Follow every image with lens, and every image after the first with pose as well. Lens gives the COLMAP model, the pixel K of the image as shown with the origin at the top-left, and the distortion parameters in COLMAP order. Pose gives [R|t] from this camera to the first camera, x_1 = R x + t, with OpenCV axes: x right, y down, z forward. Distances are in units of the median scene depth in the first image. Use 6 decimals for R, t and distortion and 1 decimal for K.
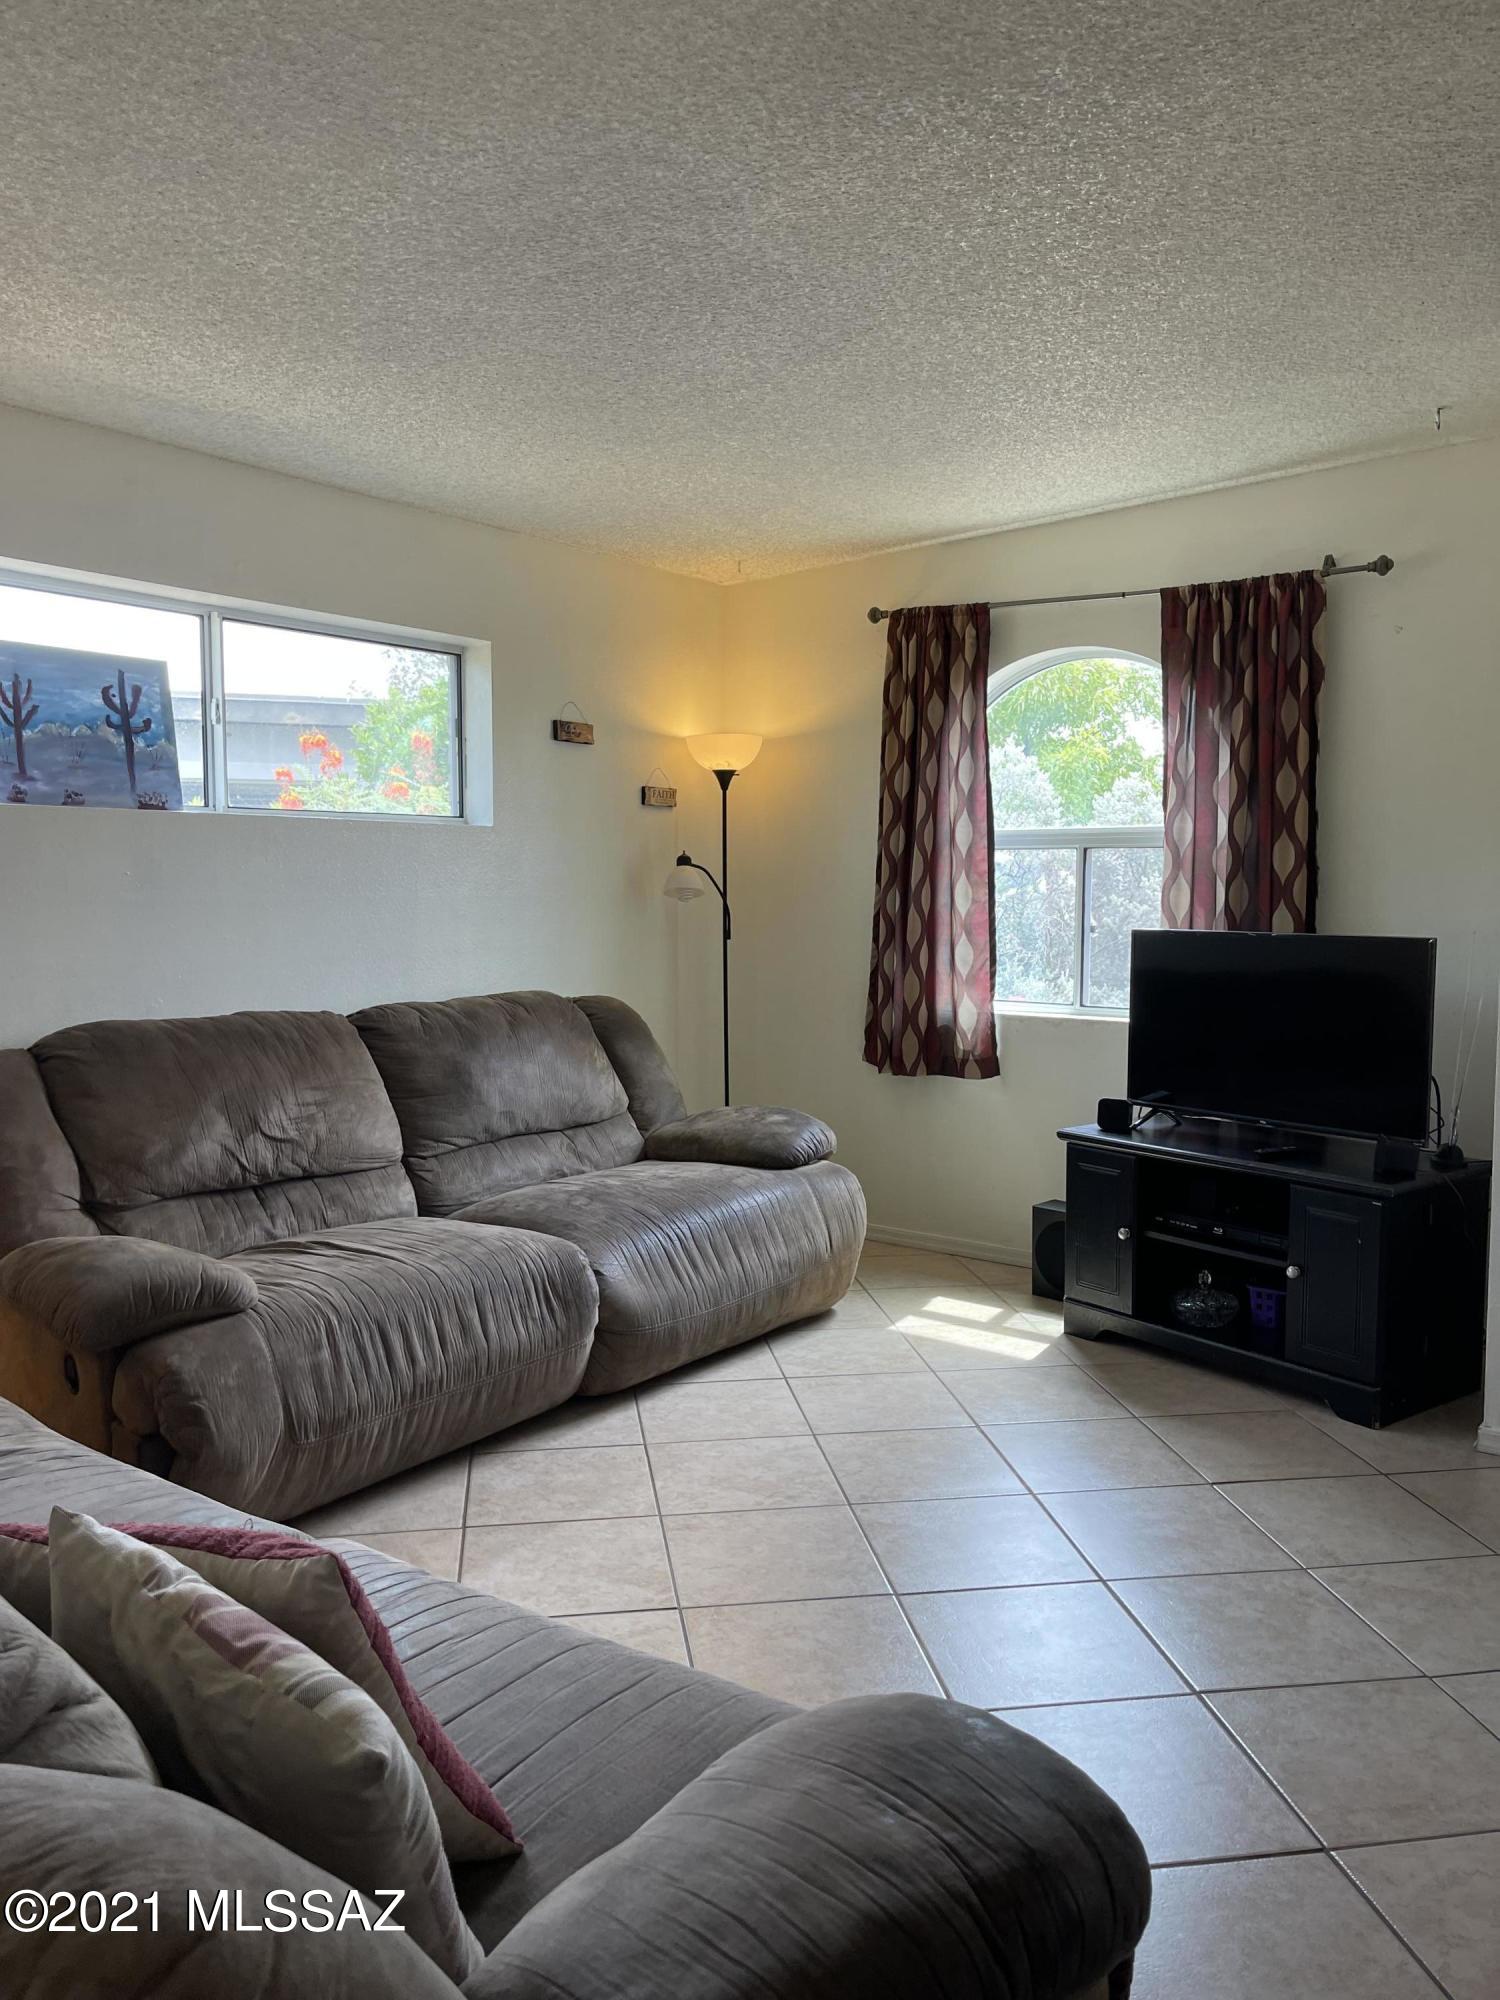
lens RADIAL K [[1510.3, 0, 762.7], [0, 1510.3, 1003.8], [0, 0, 1]] dist [0.080455, -0.104124]
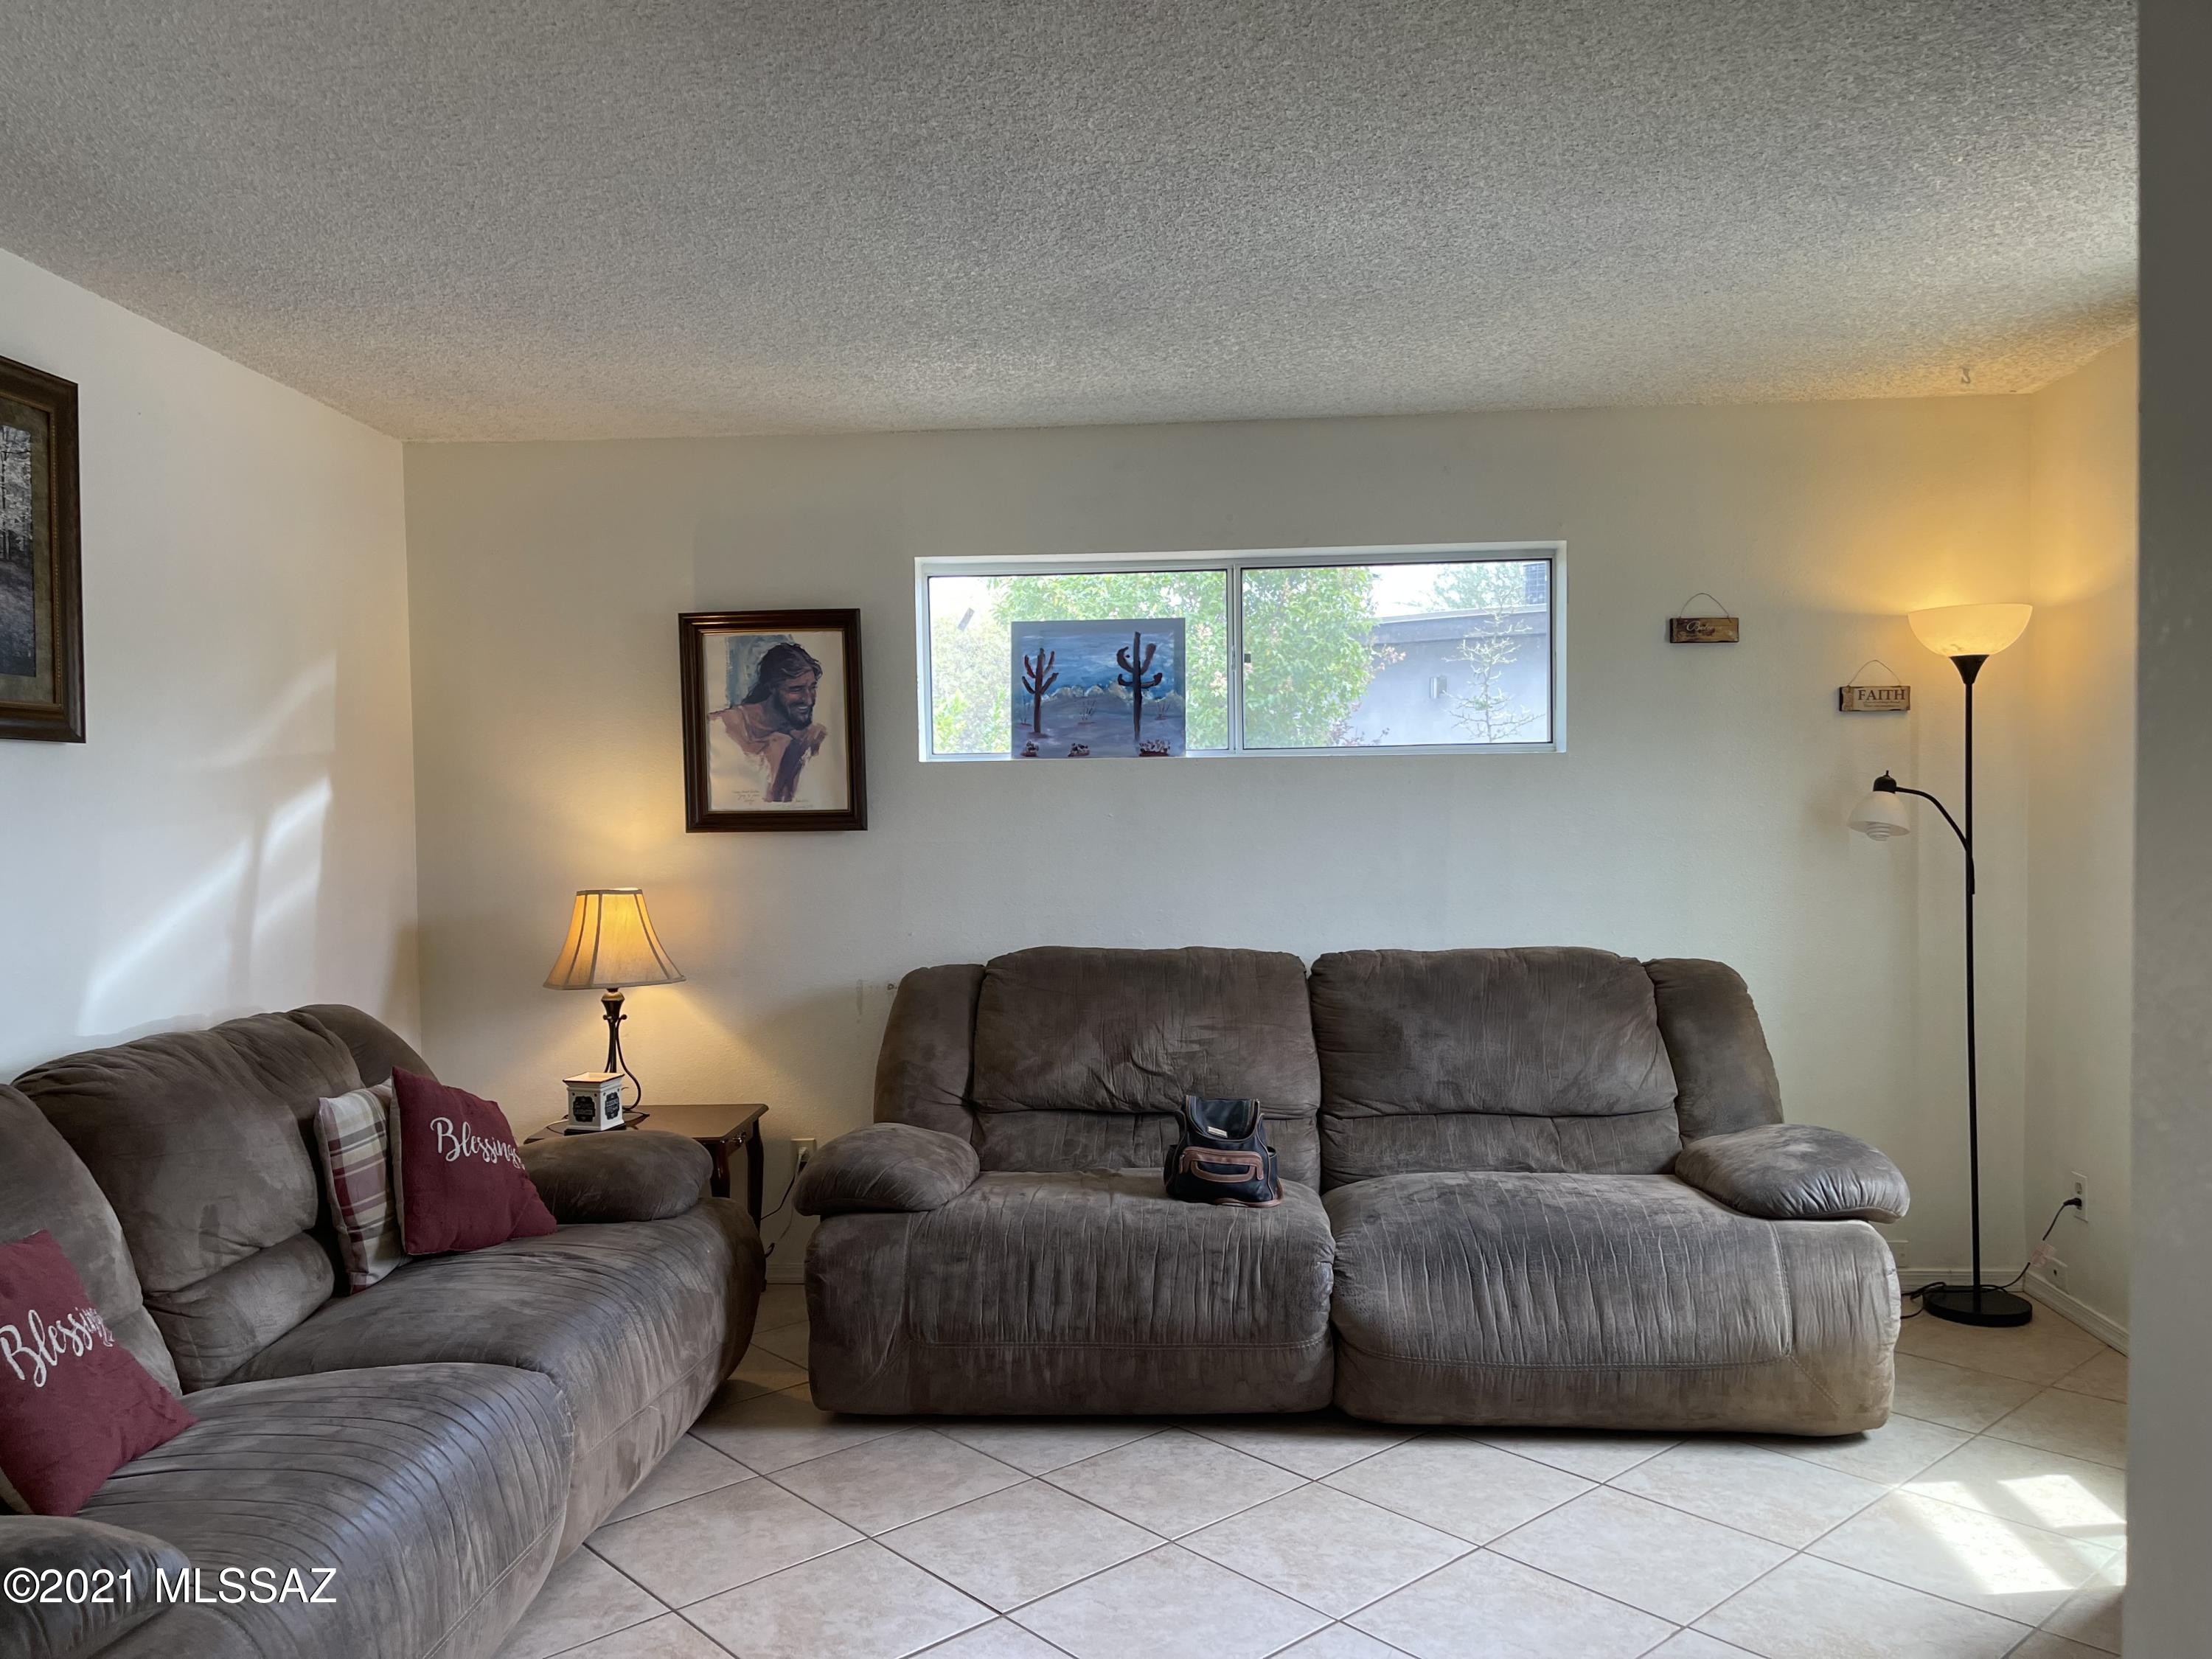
lens RADIAL K [[1670.4, 0, 1091.7], [0, 1670.4, 840.2], [0, 0, 1]] dist [0.080455, -0.104124]
pose [[0.545783, 0.012456, -0.837834, 0.584665], [-0.055190, 0.998253, -0.021112, -0.040101], [0.836107, 0.057763, 0.545517, 0.319260]]
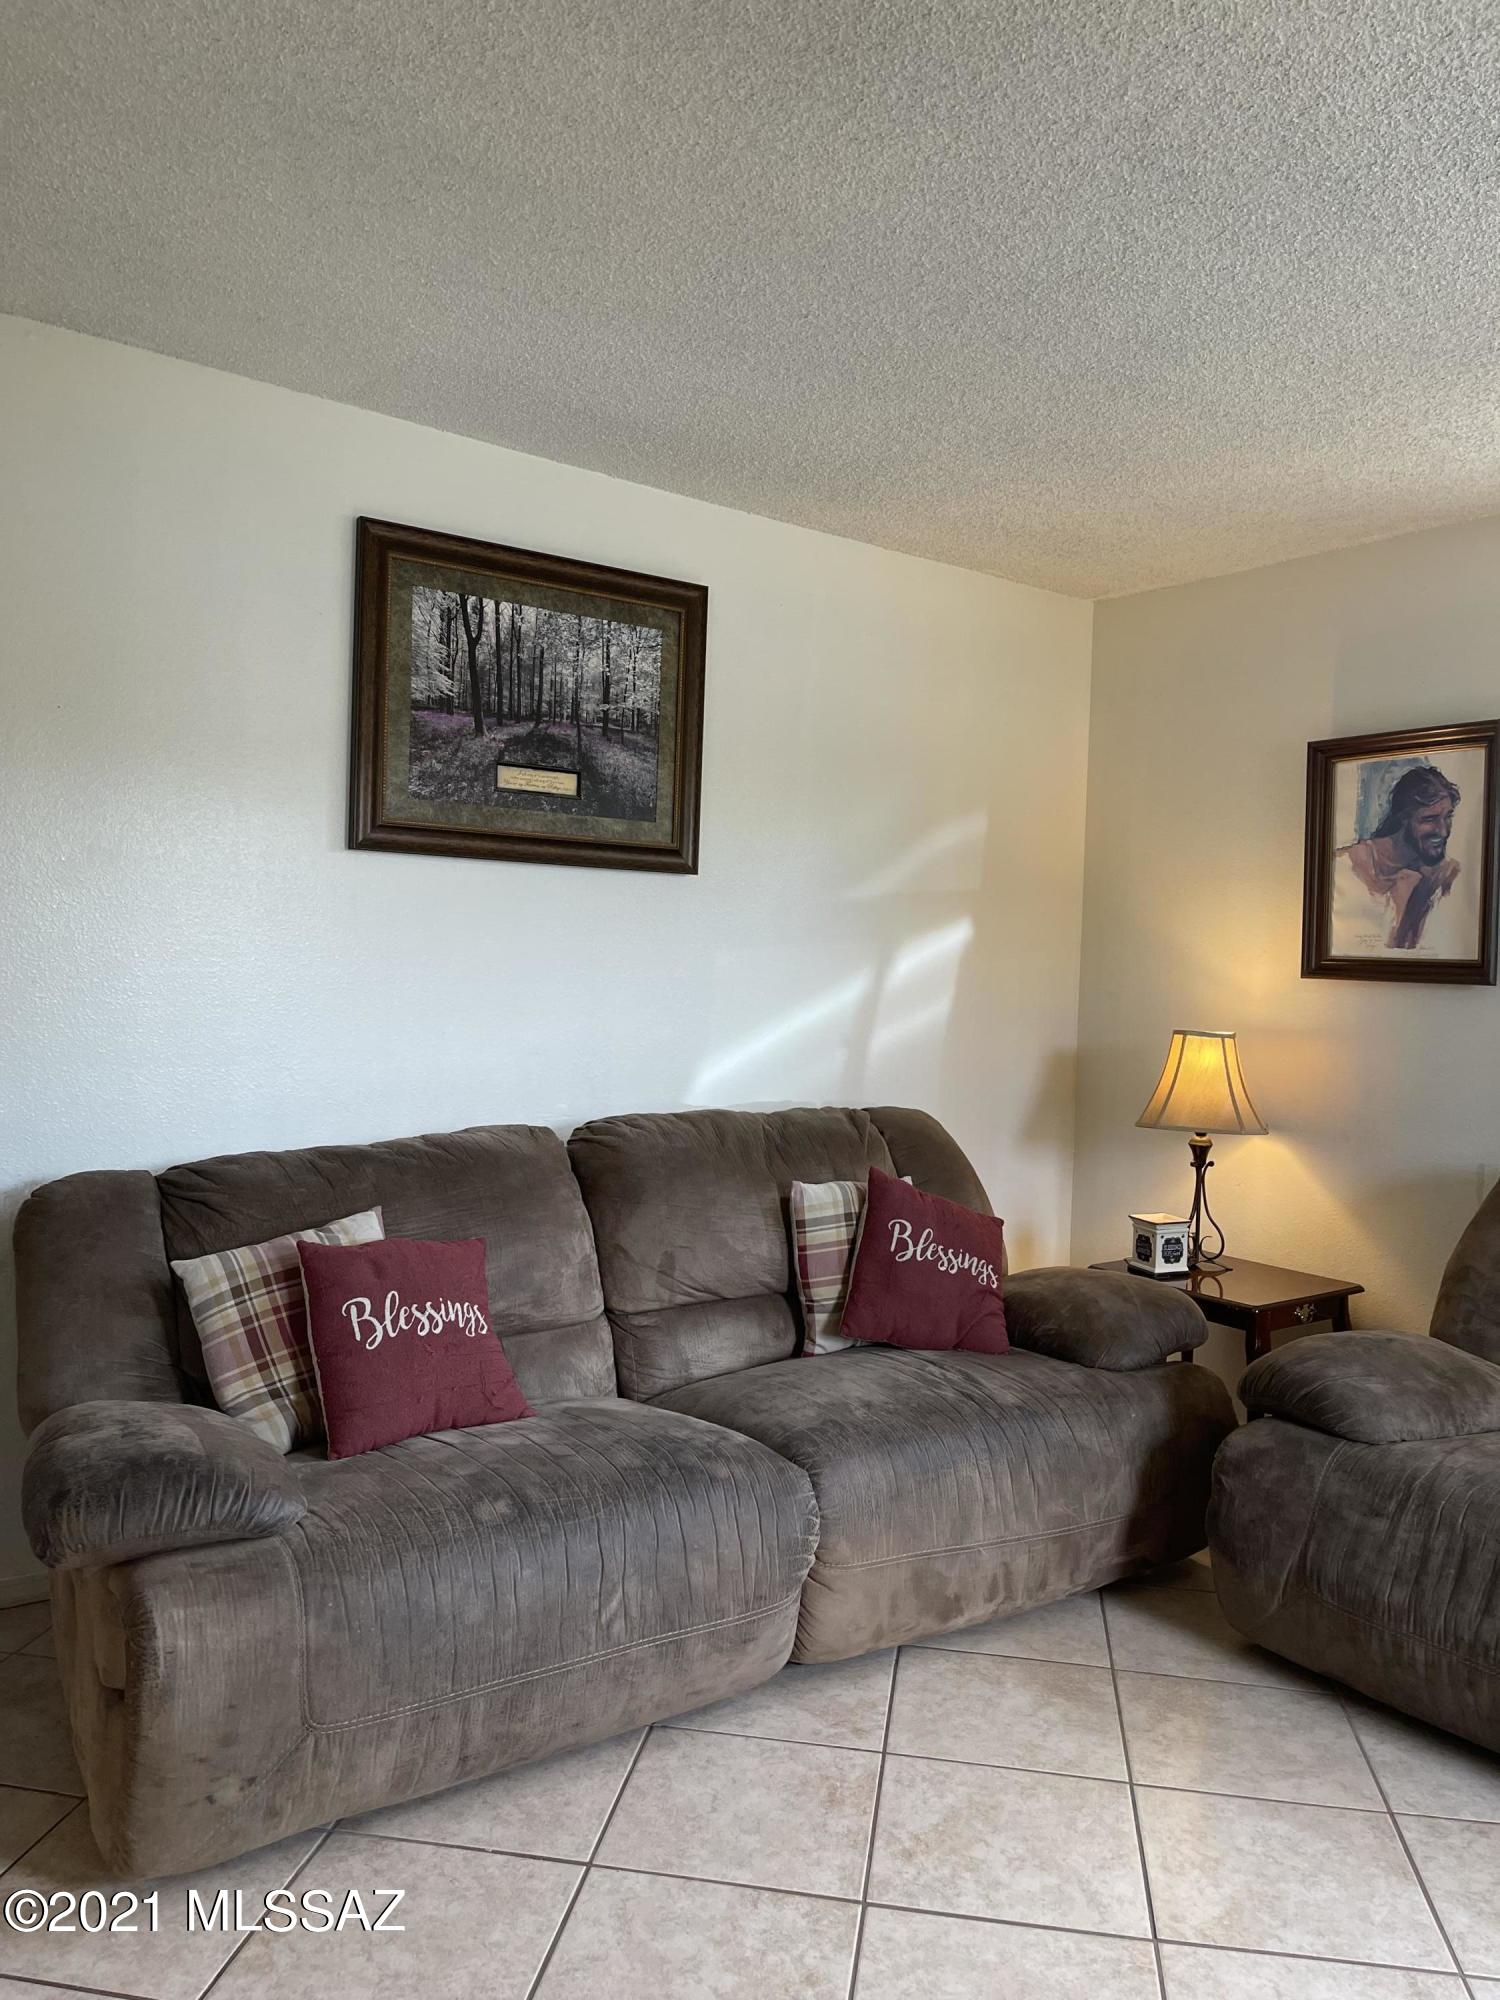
lens RADIAL K [[1510.3, 0, 750.9], [0, 1510.3, 1007.4], [0, 0, 1]] dist [0.080455, -0.104124]
pose [[-0.311460, 0.029181, -0.949811, 0.498332], [-0.109919, 0.991713, 0.066512, -0.062726], [0.943881, 0.125118, -0.305671, 0.695617]]
